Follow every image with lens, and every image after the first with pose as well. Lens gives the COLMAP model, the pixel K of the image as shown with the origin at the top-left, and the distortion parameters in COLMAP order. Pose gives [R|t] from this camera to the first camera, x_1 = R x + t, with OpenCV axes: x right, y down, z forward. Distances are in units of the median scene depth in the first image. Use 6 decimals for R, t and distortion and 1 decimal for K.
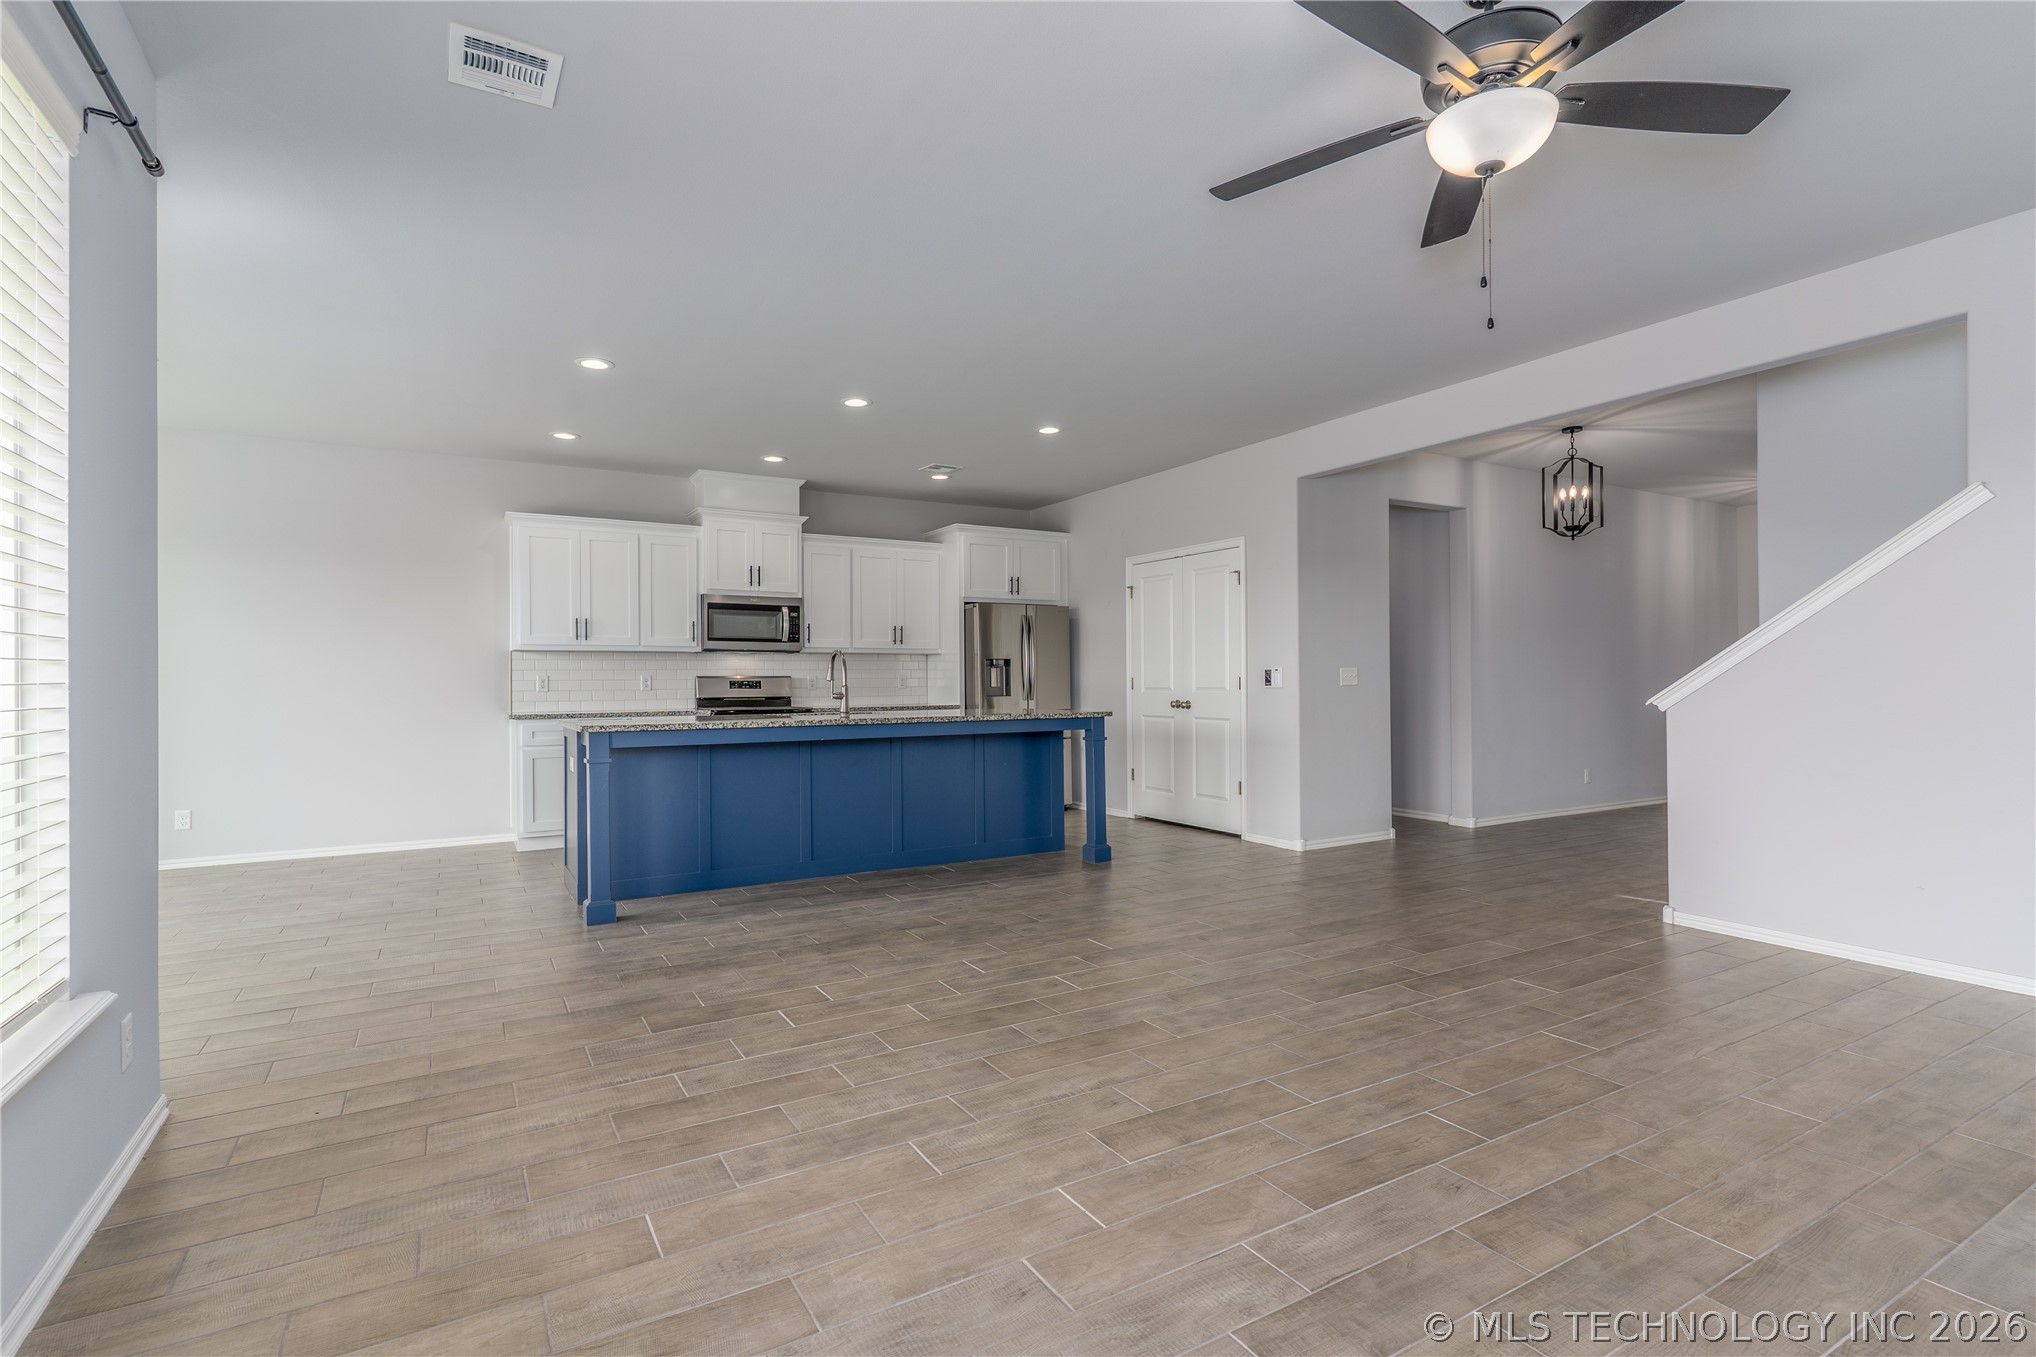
lens RADIAL K [[968.1, 0, 1024.3], [0, 968.1, 668.2], [0, 0, 1]] dist [0.001595, 0.000599]
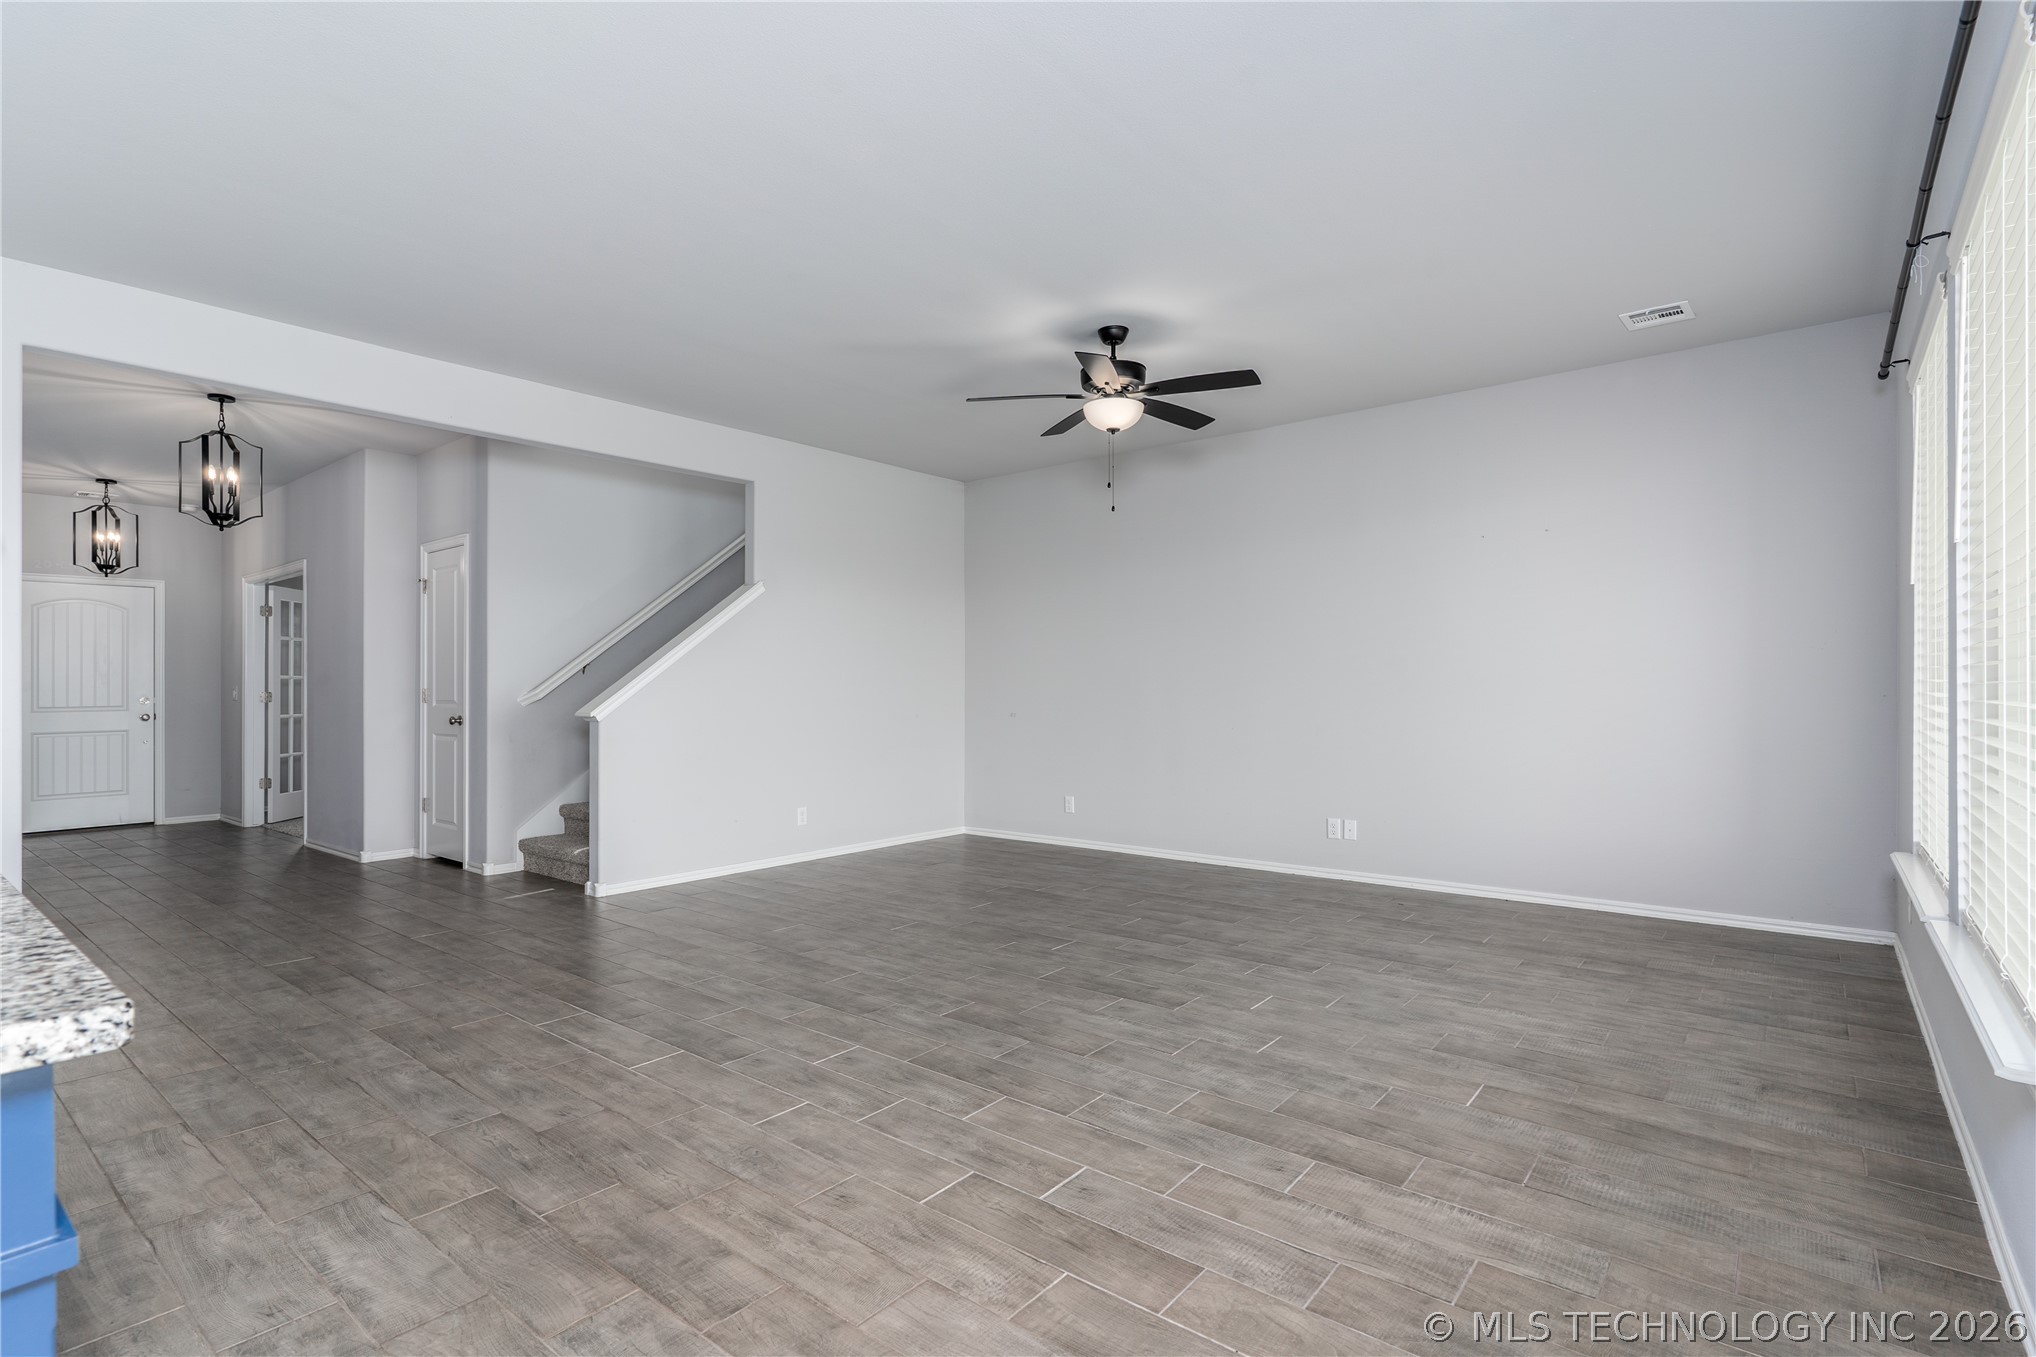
lens RADIAL K [[968.1, 0, 1016.2], [0, 968.1, 689.1], [0, 0, 1]] dist [0.001595, 0.000599]
pose [[-0.344678, 0.008002, 0.938687, -1.120261], [-0.000579, 0.999962, -0.008737, 0.024770], [-0.938721, -0.003555, -0.344660, 1.616621]]
